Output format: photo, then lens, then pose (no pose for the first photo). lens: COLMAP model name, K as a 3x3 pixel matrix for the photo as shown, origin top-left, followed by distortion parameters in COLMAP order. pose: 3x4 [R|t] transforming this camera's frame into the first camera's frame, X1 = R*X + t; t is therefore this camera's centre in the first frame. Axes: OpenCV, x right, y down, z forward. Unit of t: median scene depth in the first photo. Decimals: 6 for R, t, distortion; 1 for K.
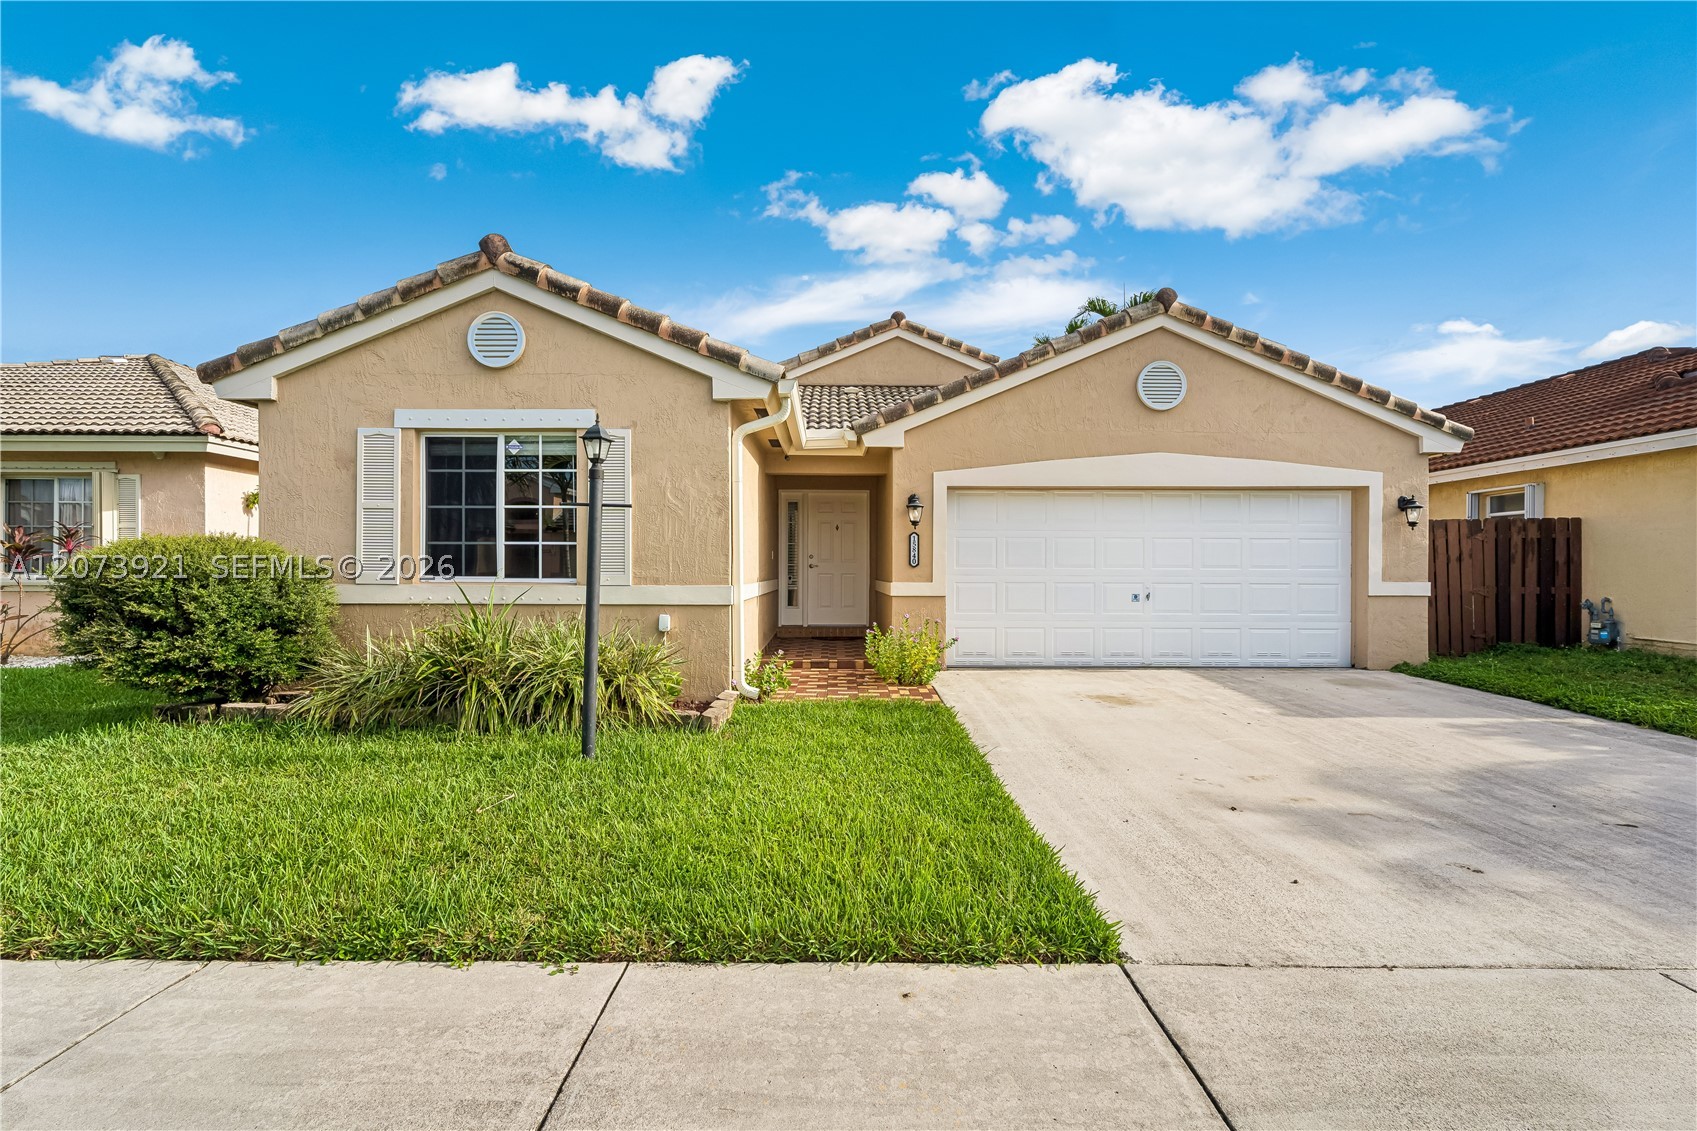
lens RADIAL K [[756.8, 0, 848.5], [0, 756.8, 565.5], [0, 0, 1]] dist [0.003544, 0.000303]
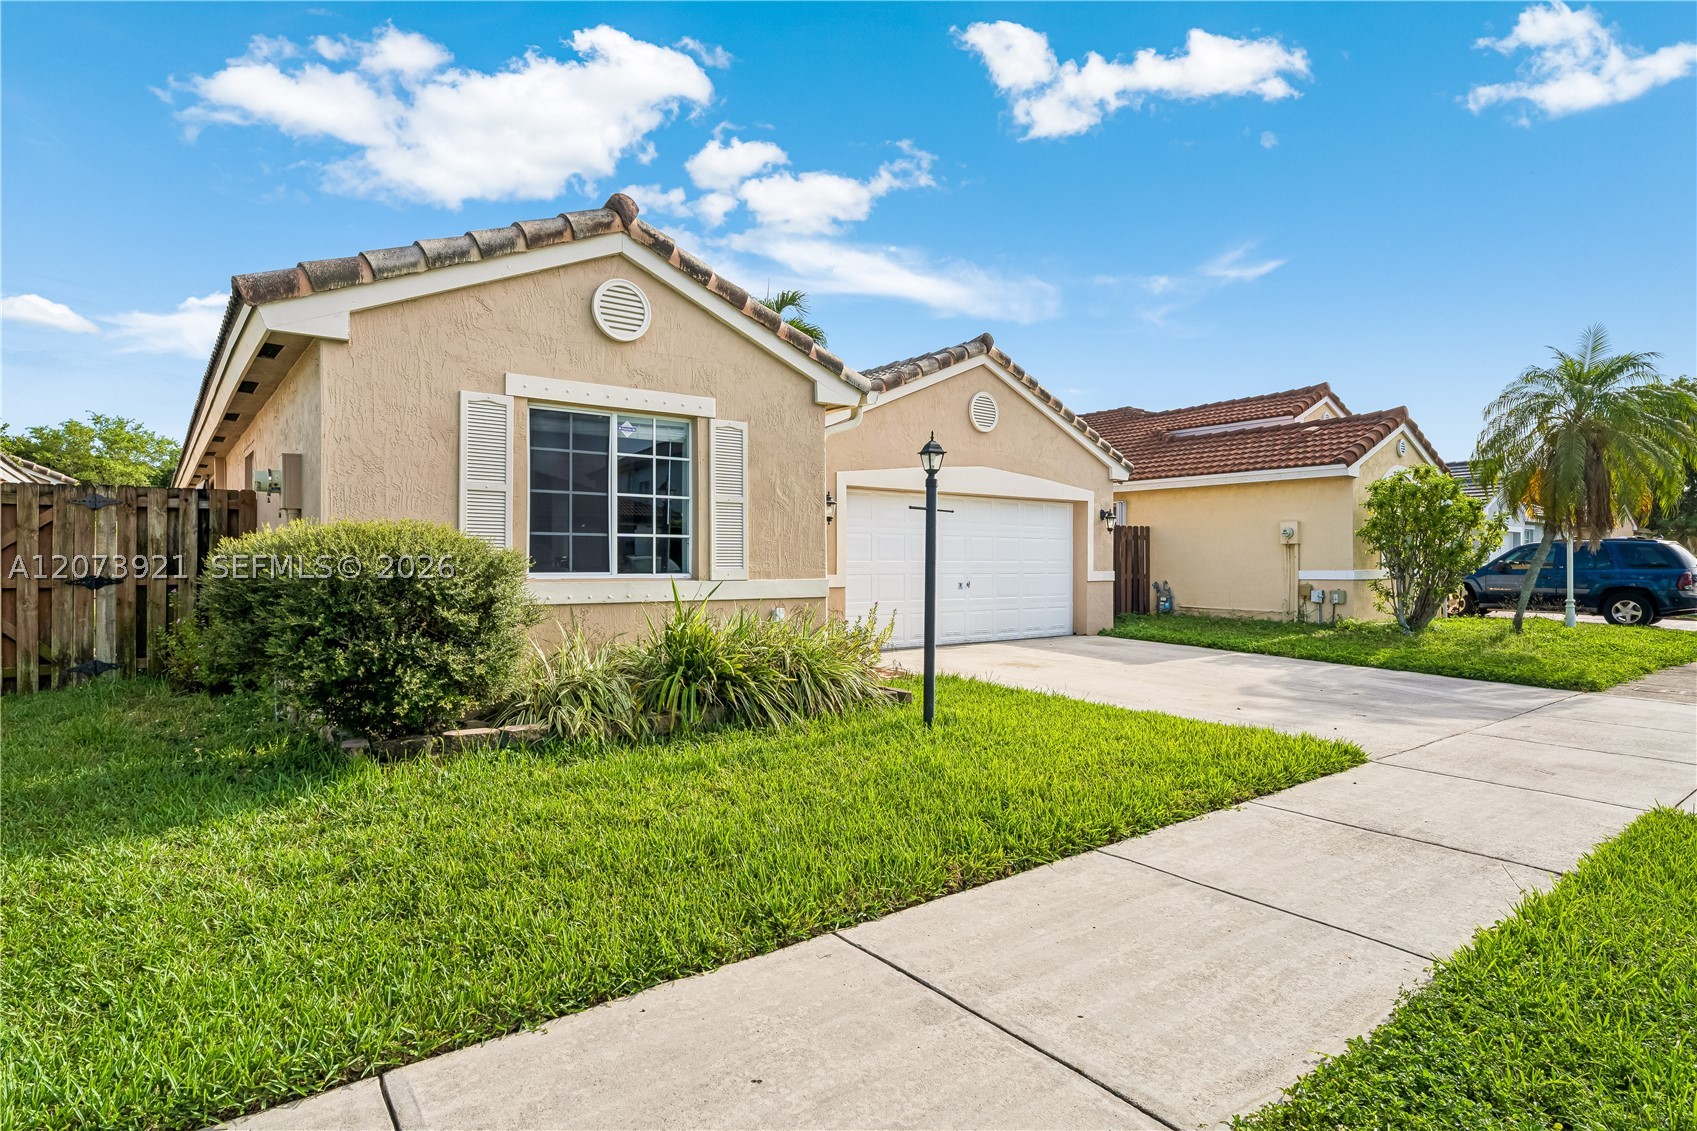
lens RADIAL K [[885.2, 0, 848.1], [0, 885.2, 551.8], [0, 0, 1]] dist [-0.016784, -0.000102]
pose [[0.791706, 0.006126, 0.610872, -0.876526], [-0.004751, 0.999981, -0.003870, -0.006658], [-0.610884, 0.000162, 0.791720, -0.000344]]
